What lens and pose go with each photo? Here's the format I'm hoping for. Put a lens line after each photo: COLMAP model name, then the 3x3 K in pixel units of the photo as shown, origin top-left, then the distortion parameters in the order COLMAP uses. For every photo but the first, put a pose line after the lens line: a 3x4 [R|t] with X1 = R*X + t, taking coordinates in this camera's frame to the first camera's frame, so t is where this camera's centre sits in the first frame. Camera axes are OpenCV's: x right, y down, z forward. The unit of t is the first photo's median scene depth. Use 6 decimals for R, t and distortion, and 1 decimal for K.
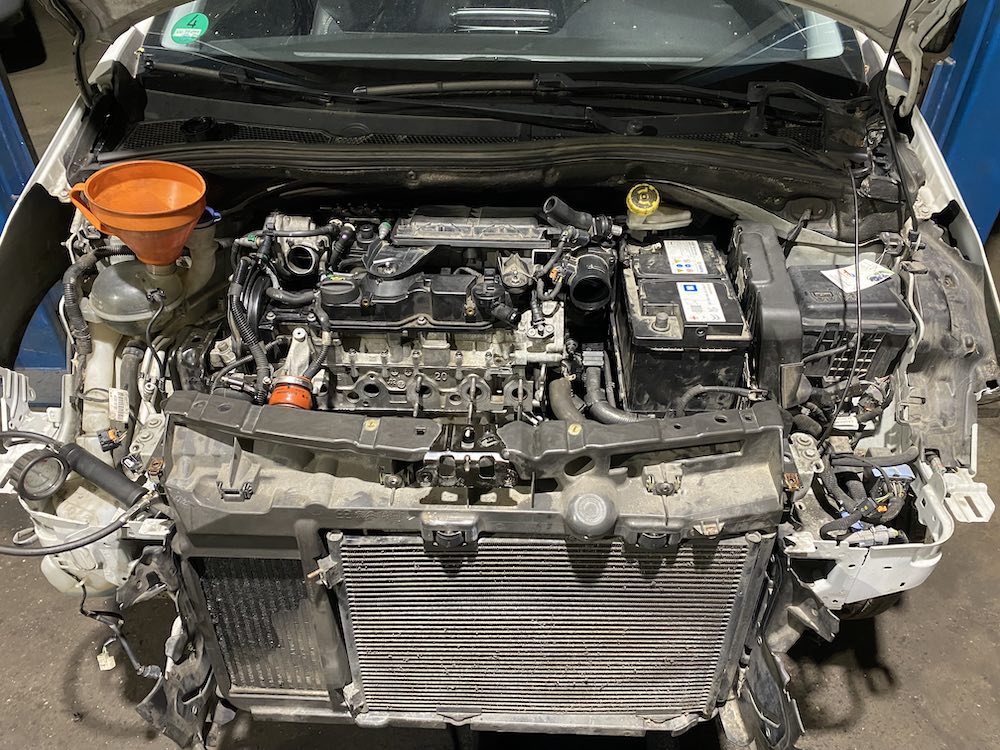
lens RADIAL K [[767.4, 0, 498.8], [0, 767.4, 420.9], [0, 0, 1]] dist [0.008716, 0.001374]
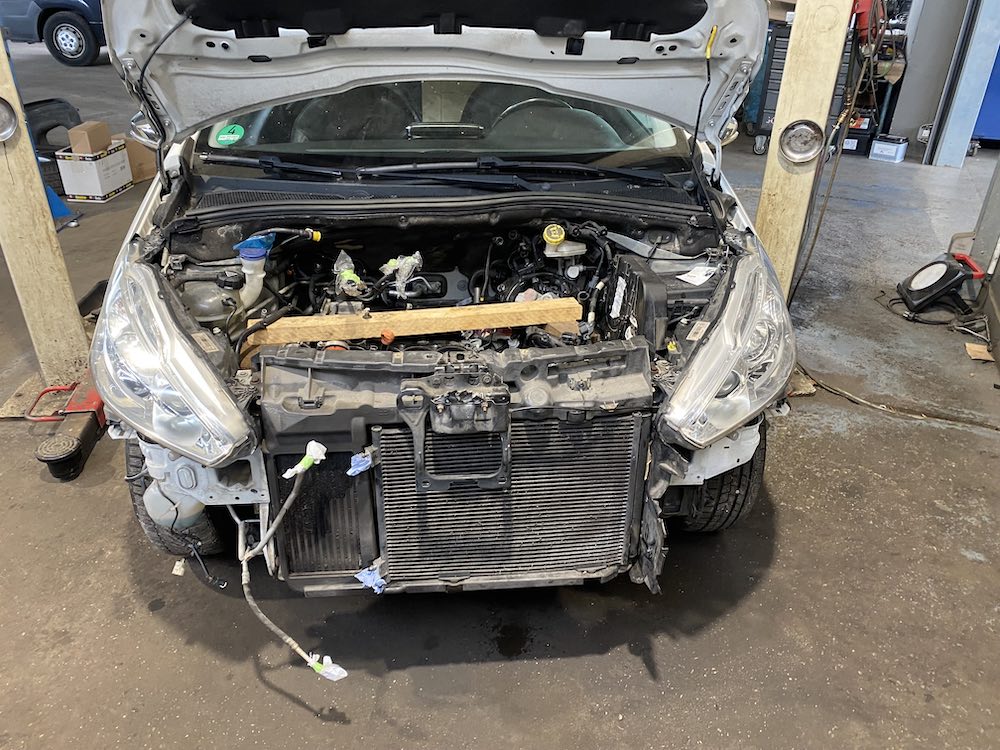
lens RADIAL K [[767.4, 0, 498.8], [0, 767.4, 420.9], [0, 0, 1]] dist [0.008716, 0.001374]
pose [[0.993090, -0.049087, 0.106598, -0.114489], [0.063471, 0.988667, -0.136049, 0.314582], [-0.098711, 0.141875, 0.984951, -0.489112]]
